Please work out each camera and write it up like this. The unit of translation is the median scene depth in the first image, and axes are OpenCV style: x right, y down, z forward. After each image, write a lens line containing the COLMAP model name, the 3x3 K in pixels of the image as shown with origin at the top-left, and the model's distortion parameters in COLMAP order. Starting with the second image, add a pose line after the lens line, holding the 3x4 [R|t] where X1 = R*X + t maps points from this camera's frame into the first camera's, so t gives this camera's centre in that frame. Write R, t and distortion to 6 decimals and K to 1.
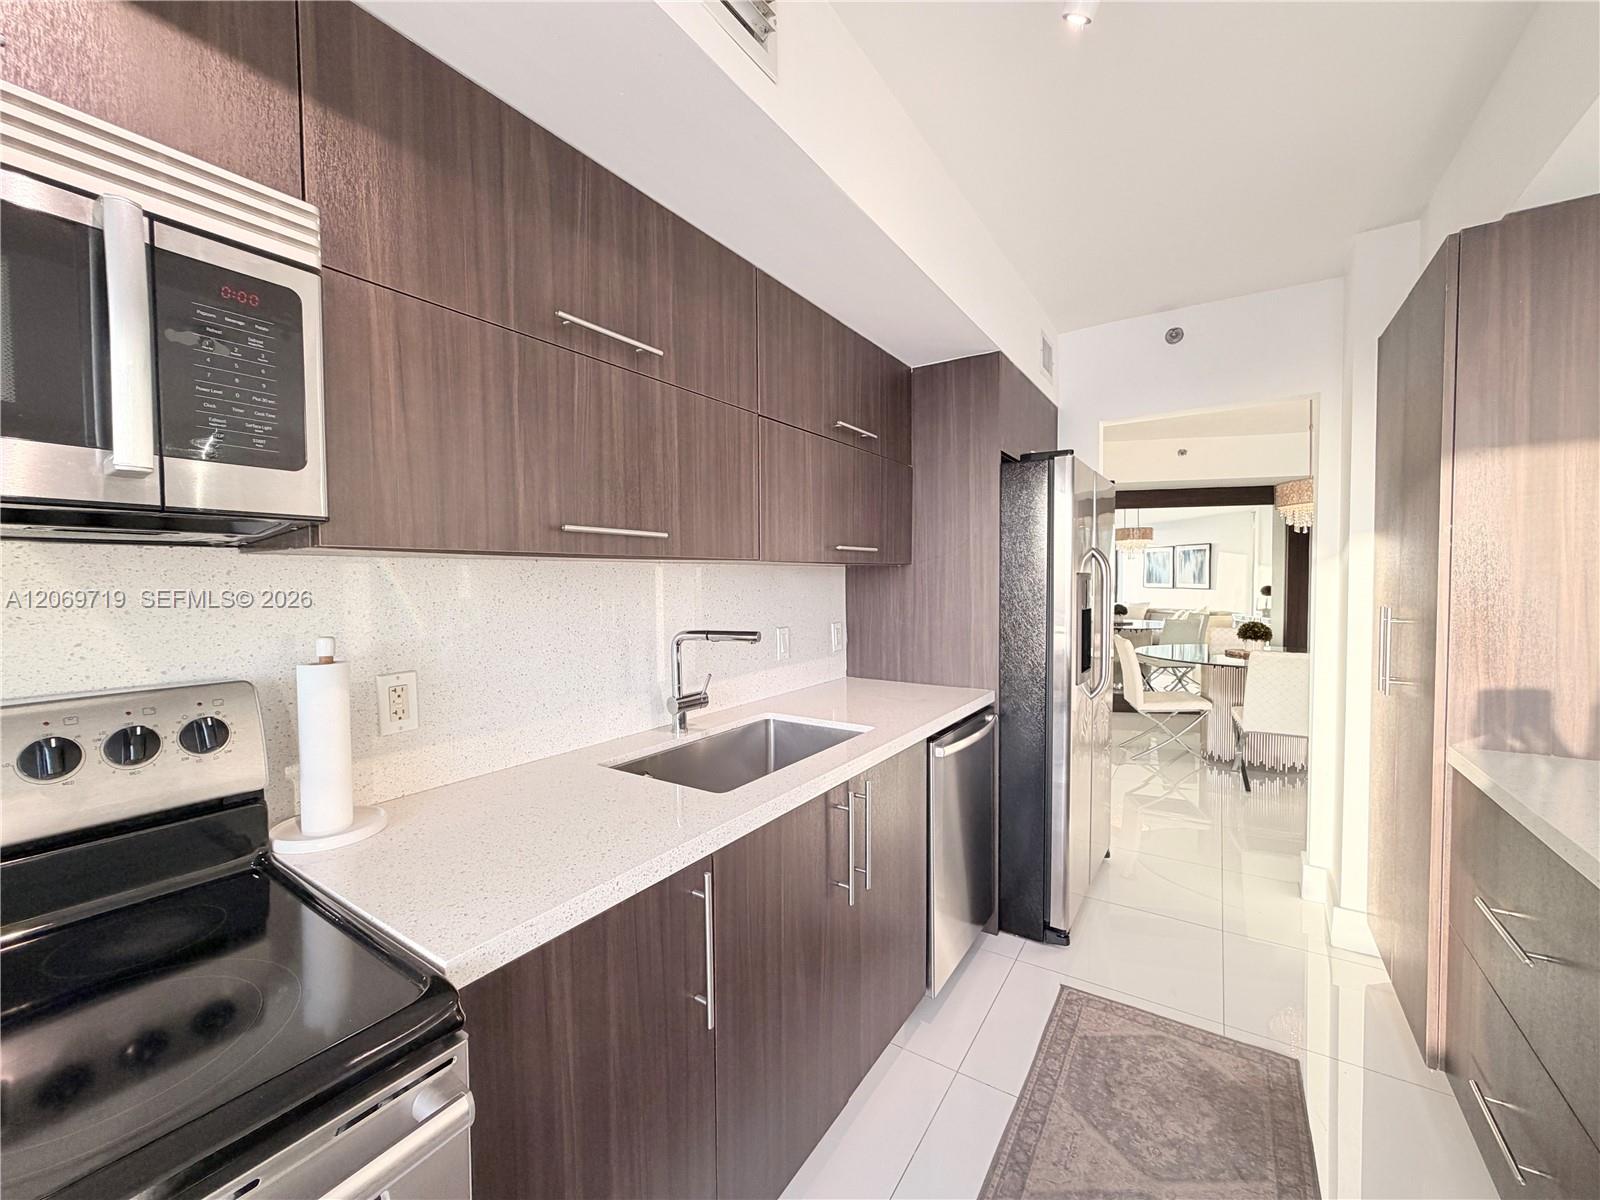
lens RADIAL K [[640.0, 0, 791.7], [0, 640.0, 596.5], [0, 0, 1]] dist [-0.000578, 0.000280]
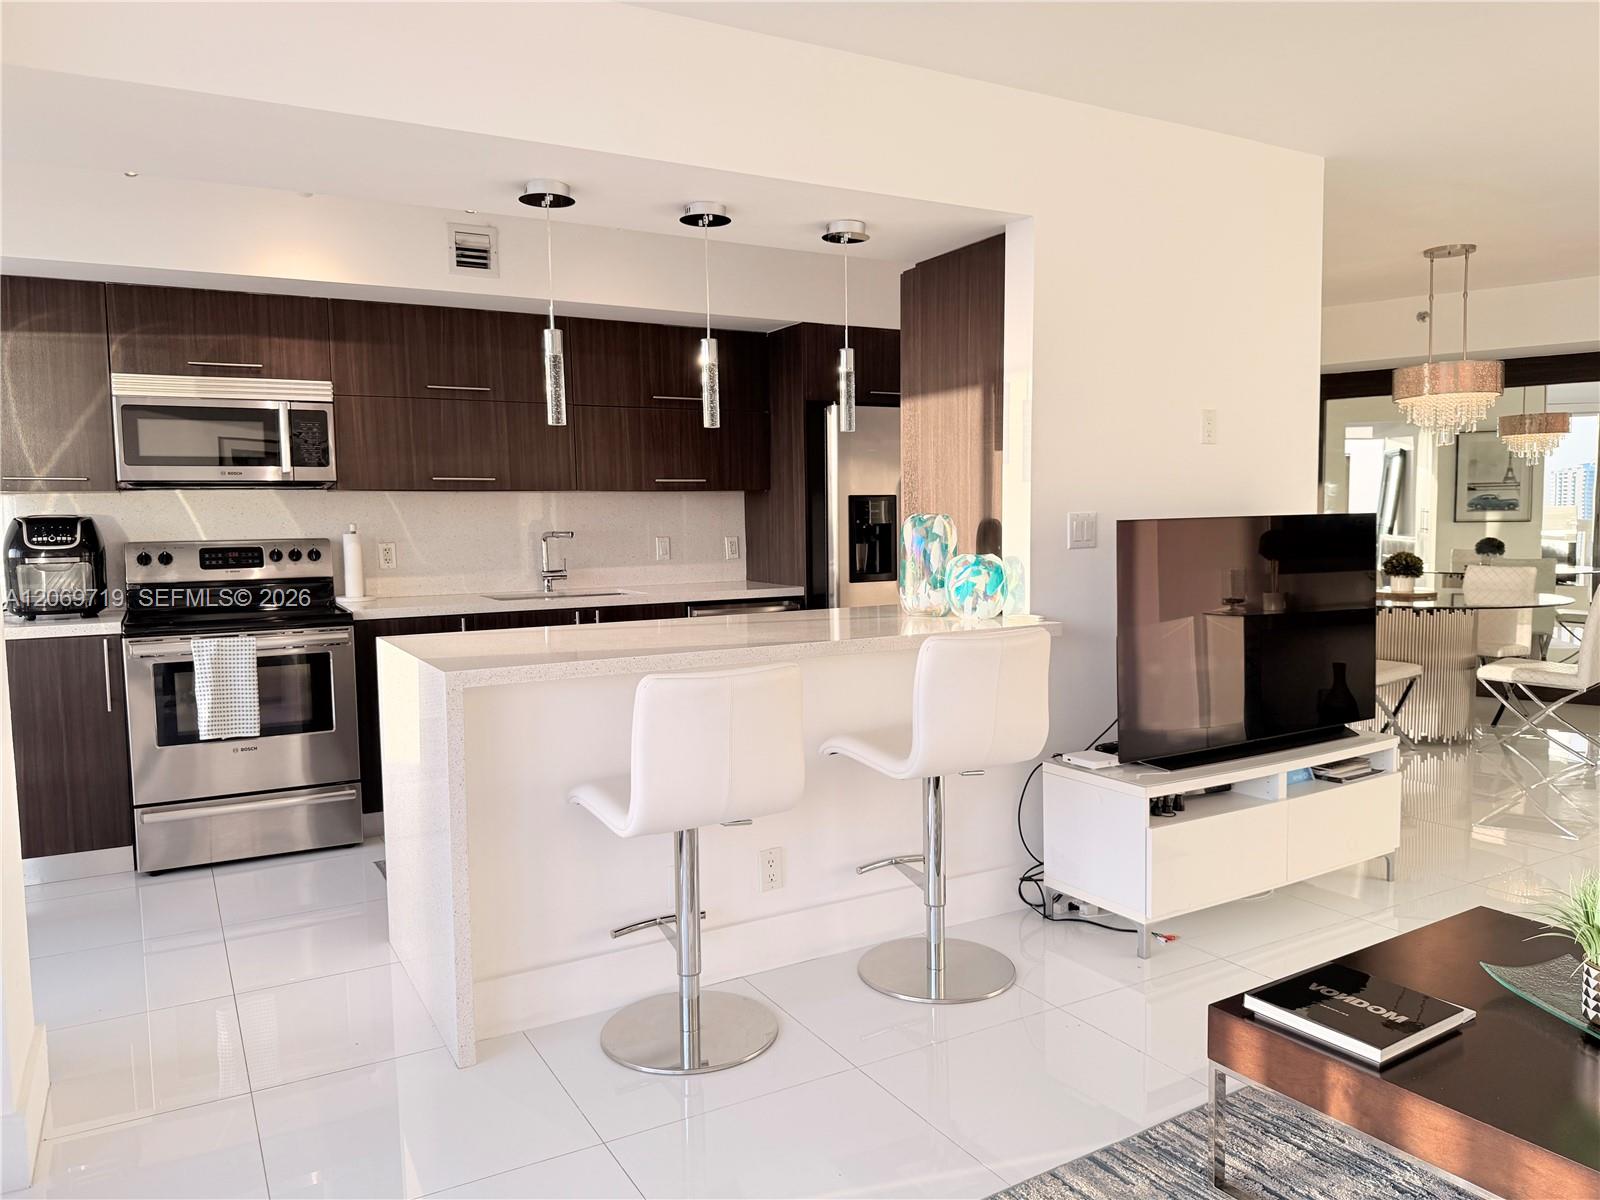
lens RADIAL K [[1134.9, 0, 806.5], [0, 1134.9, 600.6], [0, 0, 1]] dist [0.043575, -0.043056]
pose [[0.895835, 0.025950, -0.443629, 3.275518], [-0.003434, 0.998668, 0.051482, 0.142001], [0.444375, -0.044596, 0.894730, -2.568128]]
